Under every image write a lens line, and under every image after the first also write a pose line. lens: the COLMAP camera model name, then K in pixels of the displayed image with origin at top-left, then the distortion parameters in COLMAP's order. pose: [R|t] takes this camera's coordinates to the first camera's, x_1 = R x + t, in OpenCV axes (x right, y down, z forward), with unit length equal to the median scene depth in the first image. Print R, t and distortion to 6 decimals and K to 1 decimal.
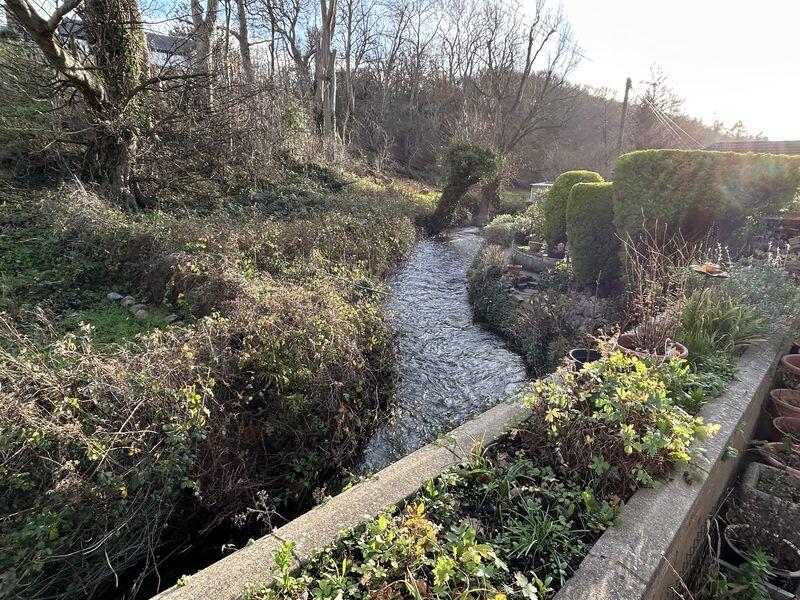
lens RADIAL K [[465.5, 0, 399.8], [0, 465.5, 300.2], [0, 0, 1]] dist [0.000861, 0.000443]
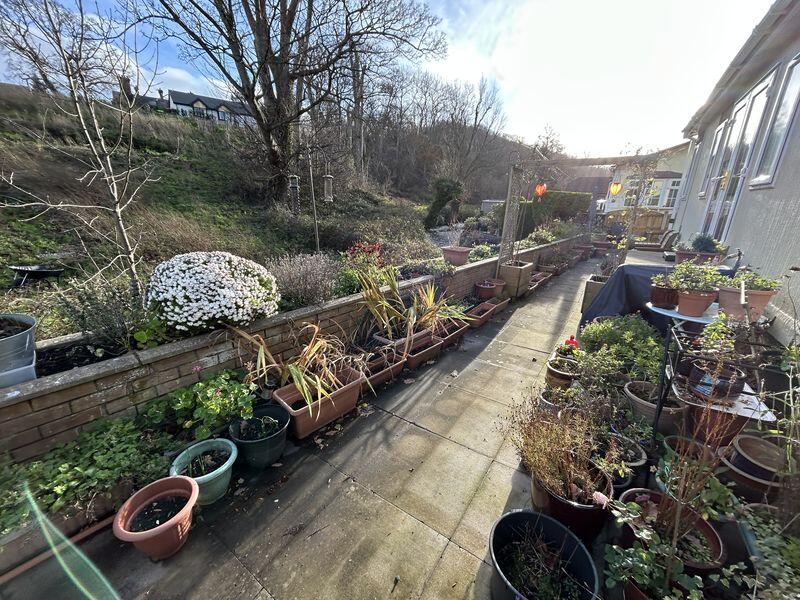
lens RADIAL K [[323.7, 0, 400.3], [0, 323.7, 301.4], [0, 0, 1]] dist [-0.004318, 0.000153]
pose [[0.996941, -0.024120, 0.074343, -0.117344], [0.019743, 0.998059, 0.059058, 0.050950], [-0.075623, -0.057409, 0.995482, -0.214979]]
